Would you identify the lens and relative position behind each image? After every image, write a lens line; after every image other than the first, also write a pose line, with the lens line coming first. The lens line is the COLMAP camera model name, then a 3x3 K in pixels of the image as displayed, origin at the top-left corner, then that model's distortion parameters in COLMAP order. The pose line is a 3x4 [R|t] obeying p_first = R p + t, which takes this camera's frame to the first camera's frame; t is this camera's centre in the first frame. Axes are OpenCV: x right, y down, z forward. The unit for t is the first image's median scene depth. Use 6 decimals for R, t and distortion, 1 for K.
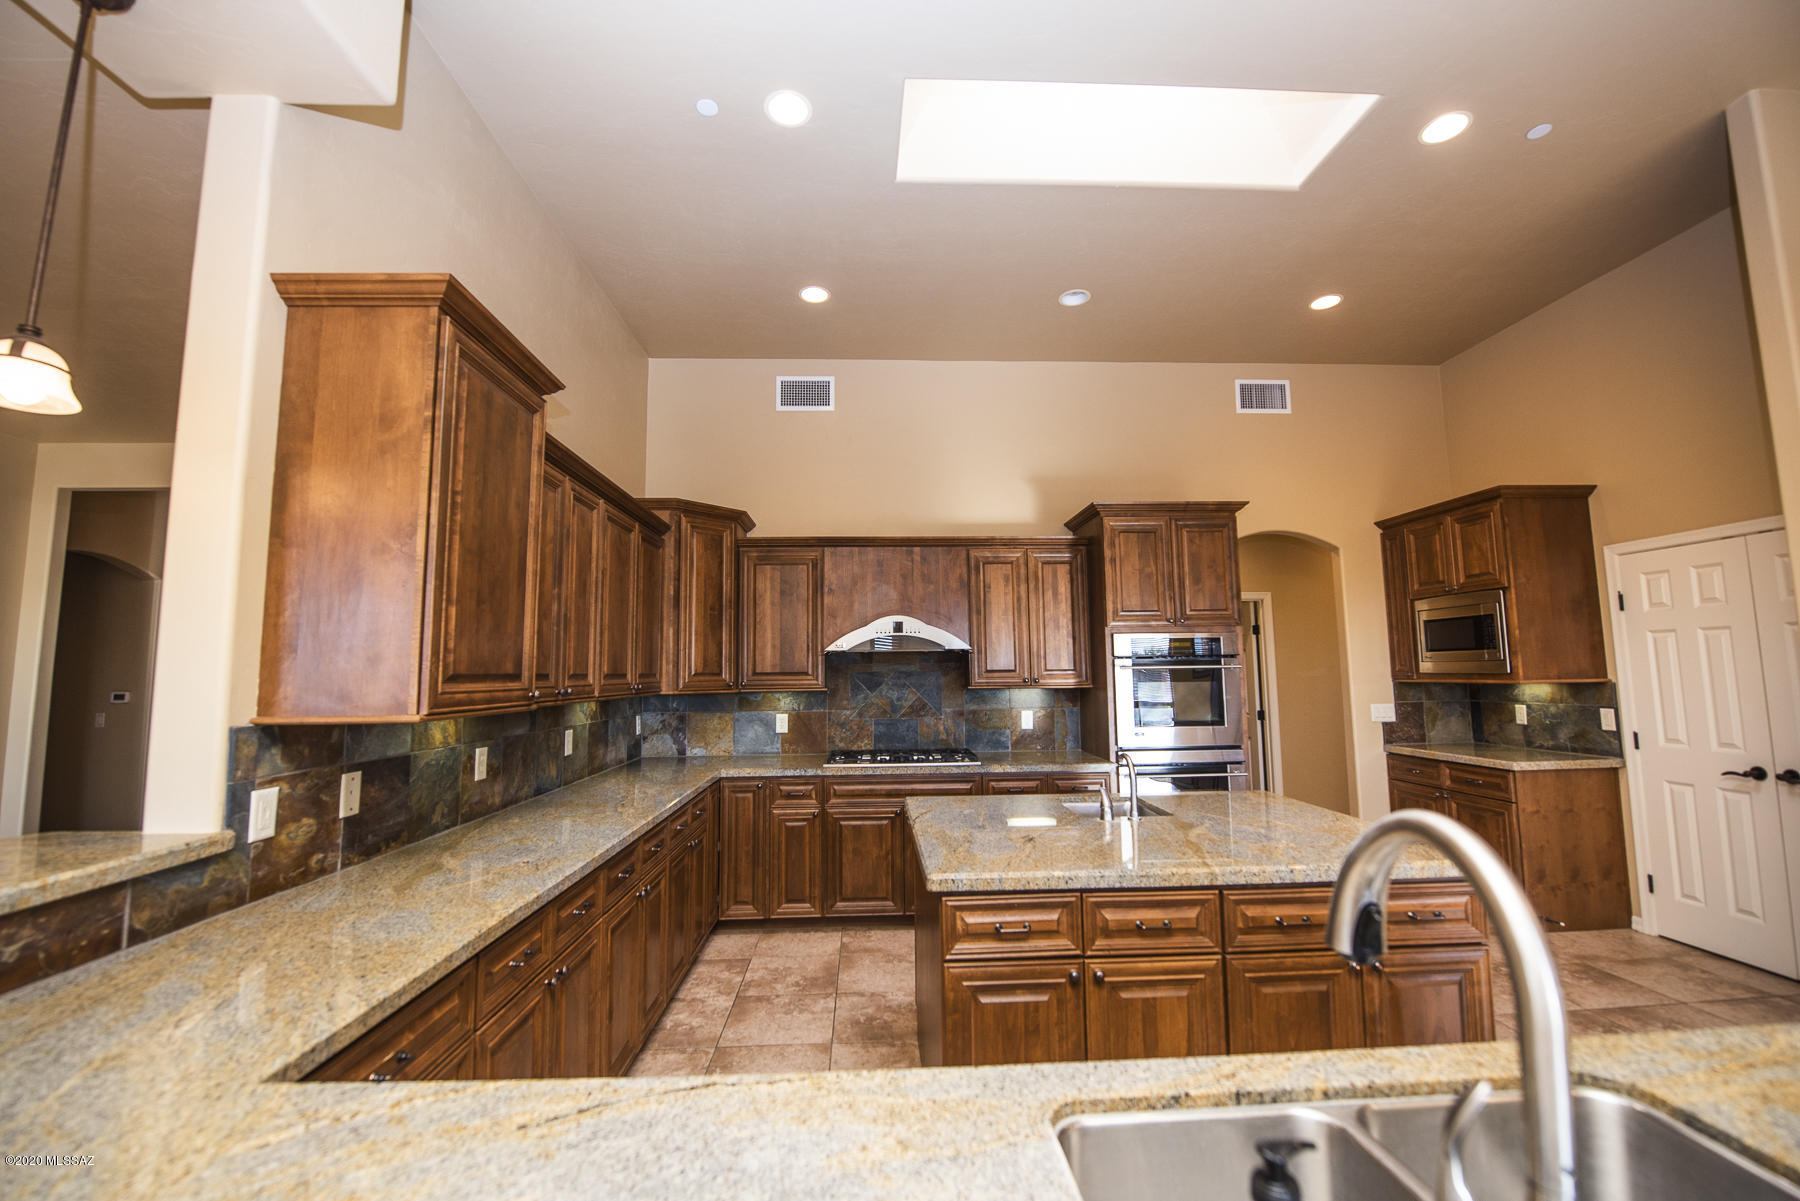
lens RADIAL K [[732.3, 0, 898.8], [0, 732.3, 597.1], [0, 0, 1]] dist [-0.018442, -0.000945]
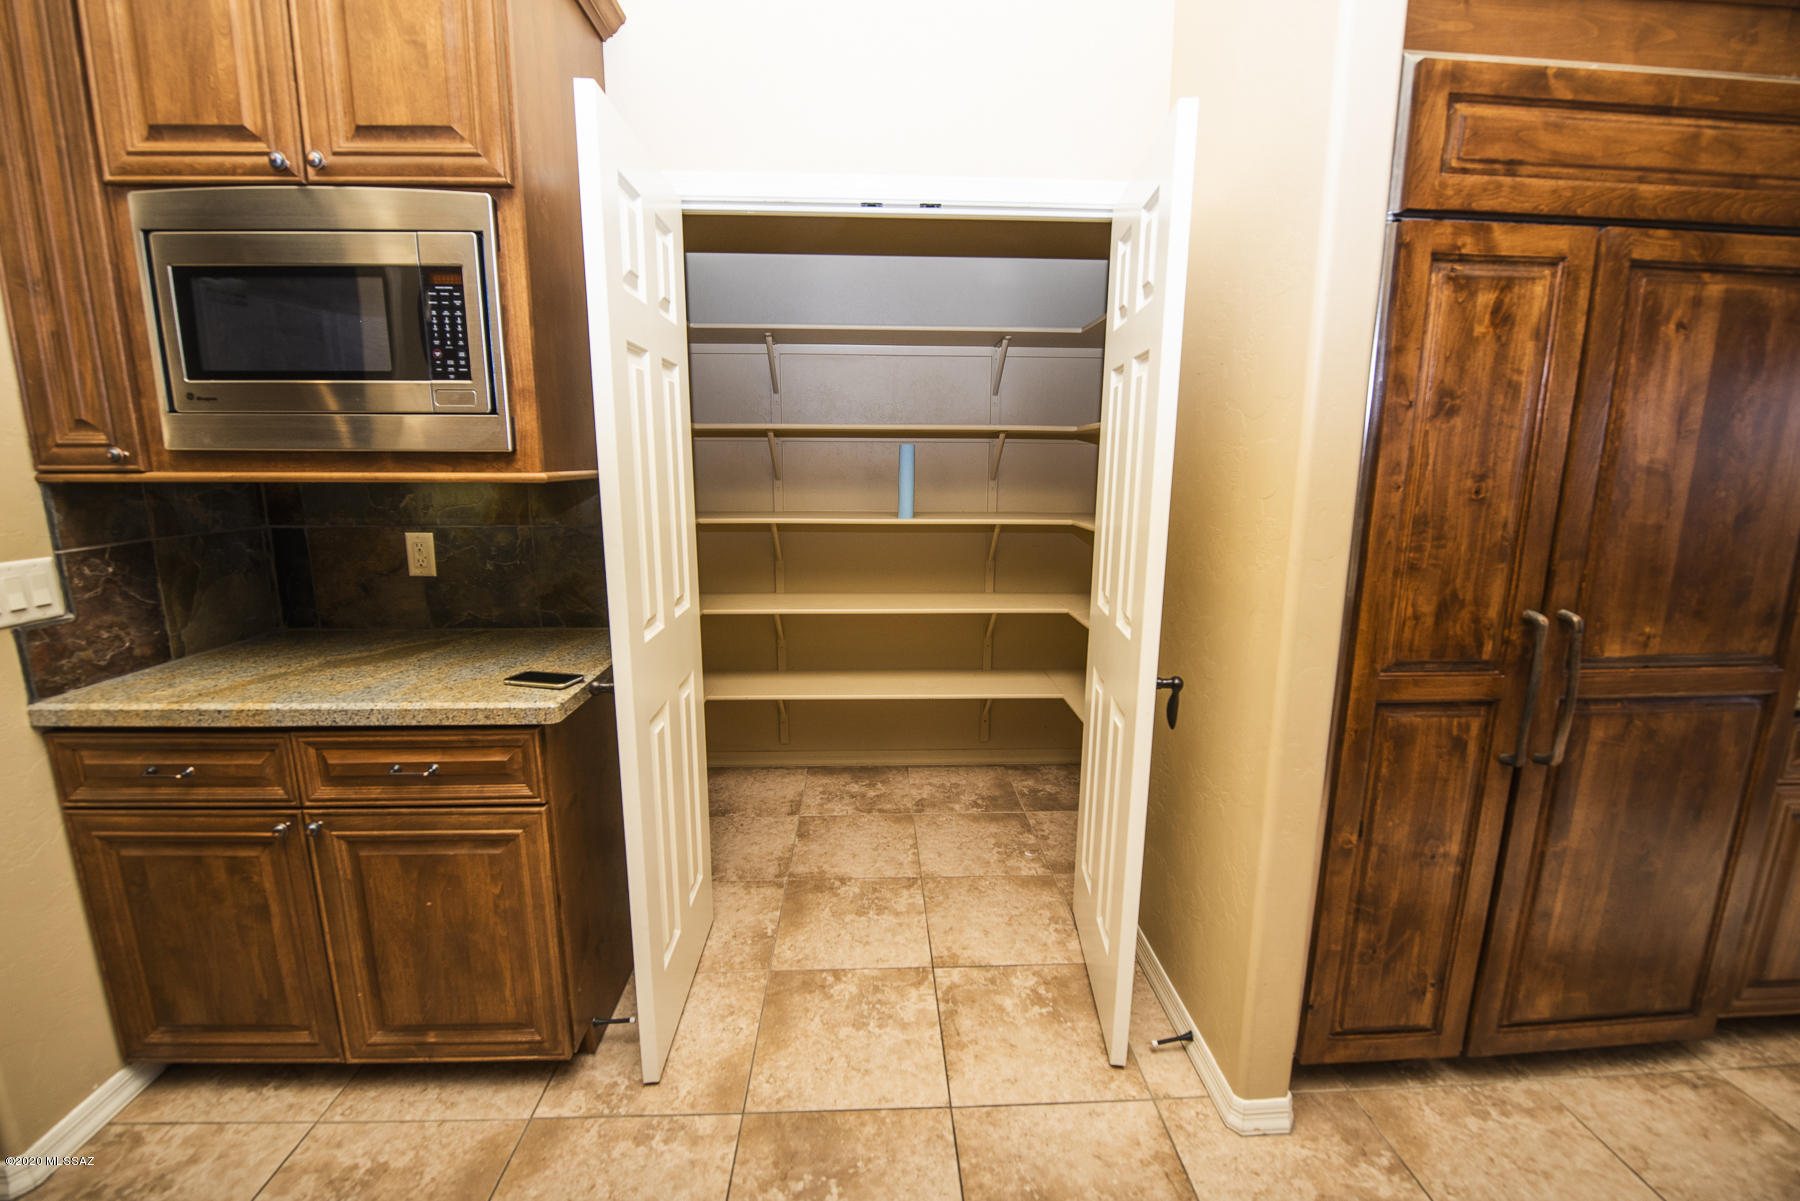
lens RADIAL K [[732.3, 0, 898.4], [0, 732.3, 598.0], [0, 0, 1]] dist [-0.018442, -0.000945]
pose [[0.006397, -0.173654, 0.984786, 0.501772], [-0.110068, 0.978700, 0.173296, 0.095115], [-0.993903, -0.109502, -0.012853, 0.833395]]
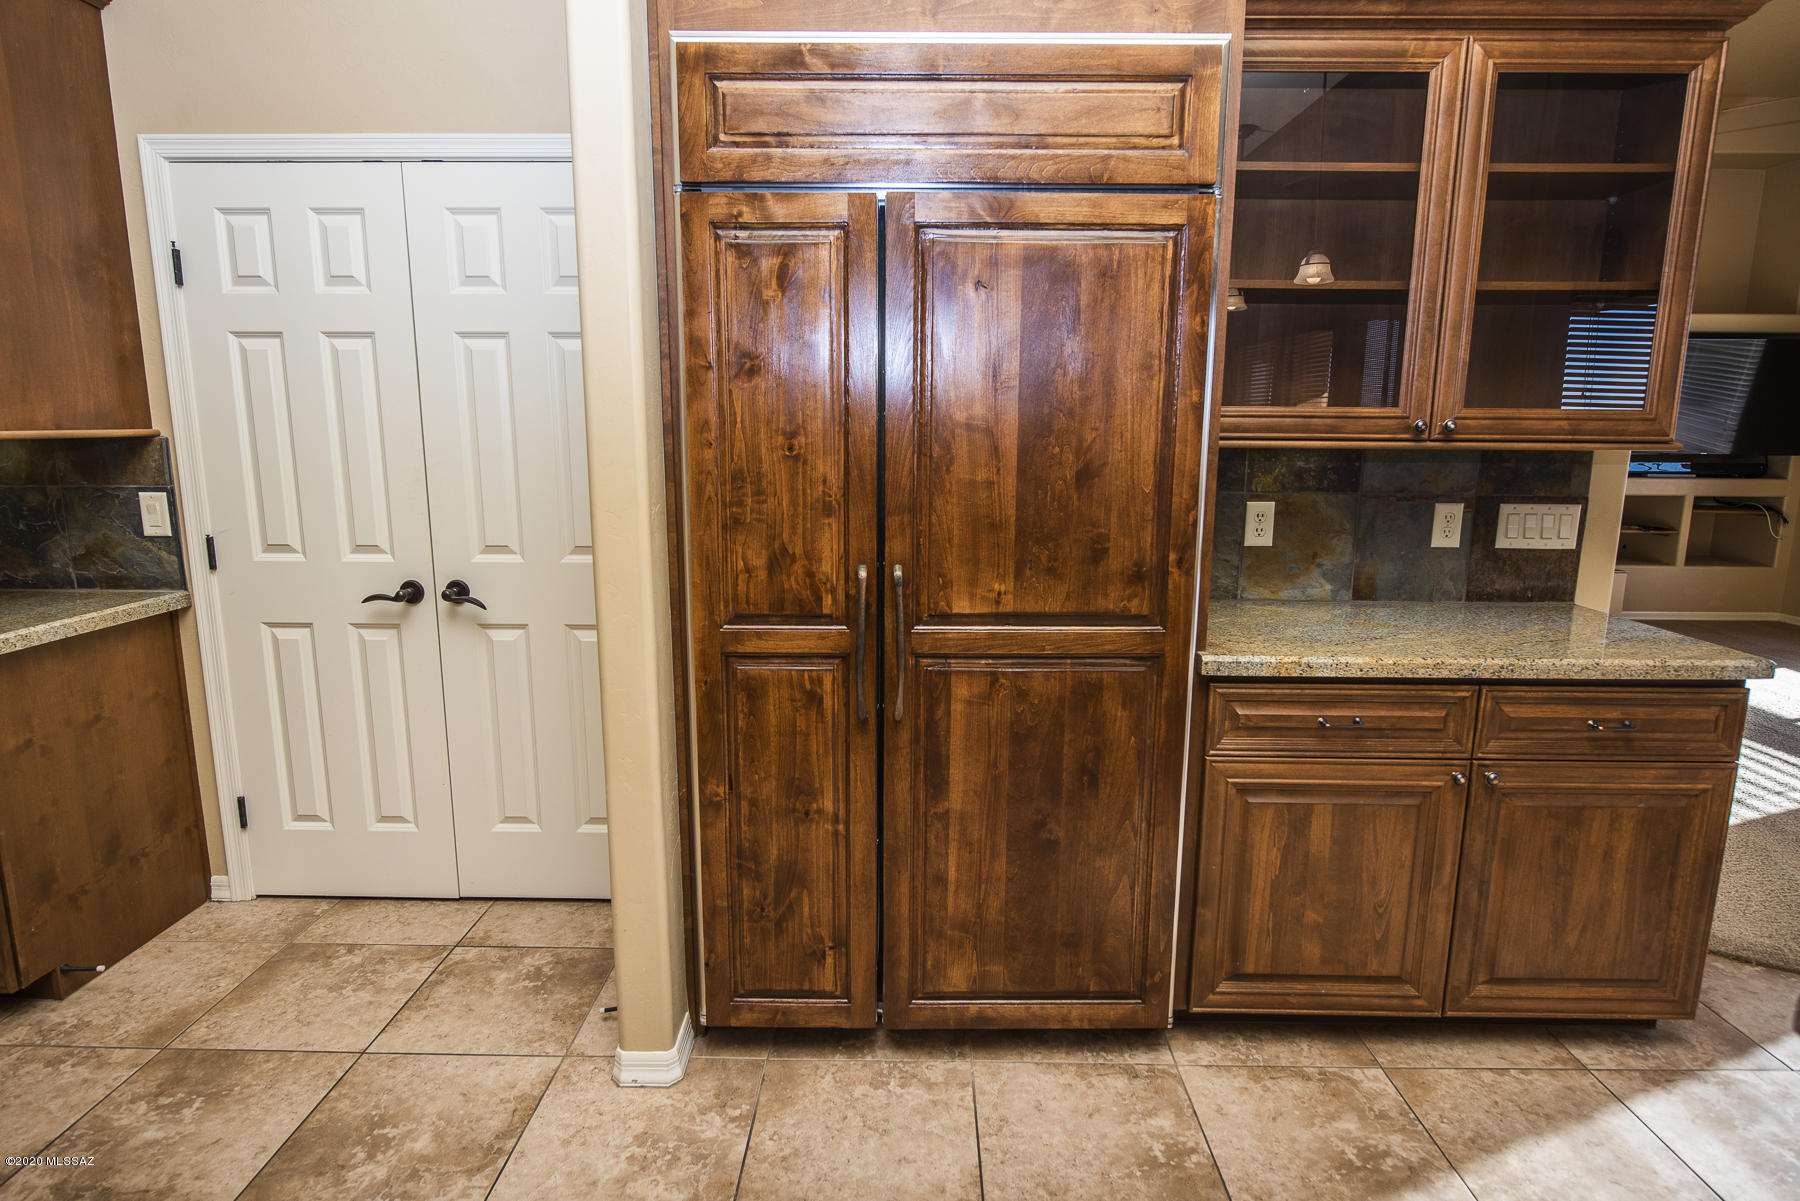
lens RADIAL K [[979.4, 0, 905.3], [0, 979.4, 597.1], [0, 0, 1]] dist [-0.005082, -0.003768]
pose [[0.059697, -0.163566, 0.984725, 0.366146], [-0.111118, 0.979264, 0.169395, 0.058214], [-0.992013, -0.119533, 0.040284, 0.471656]]
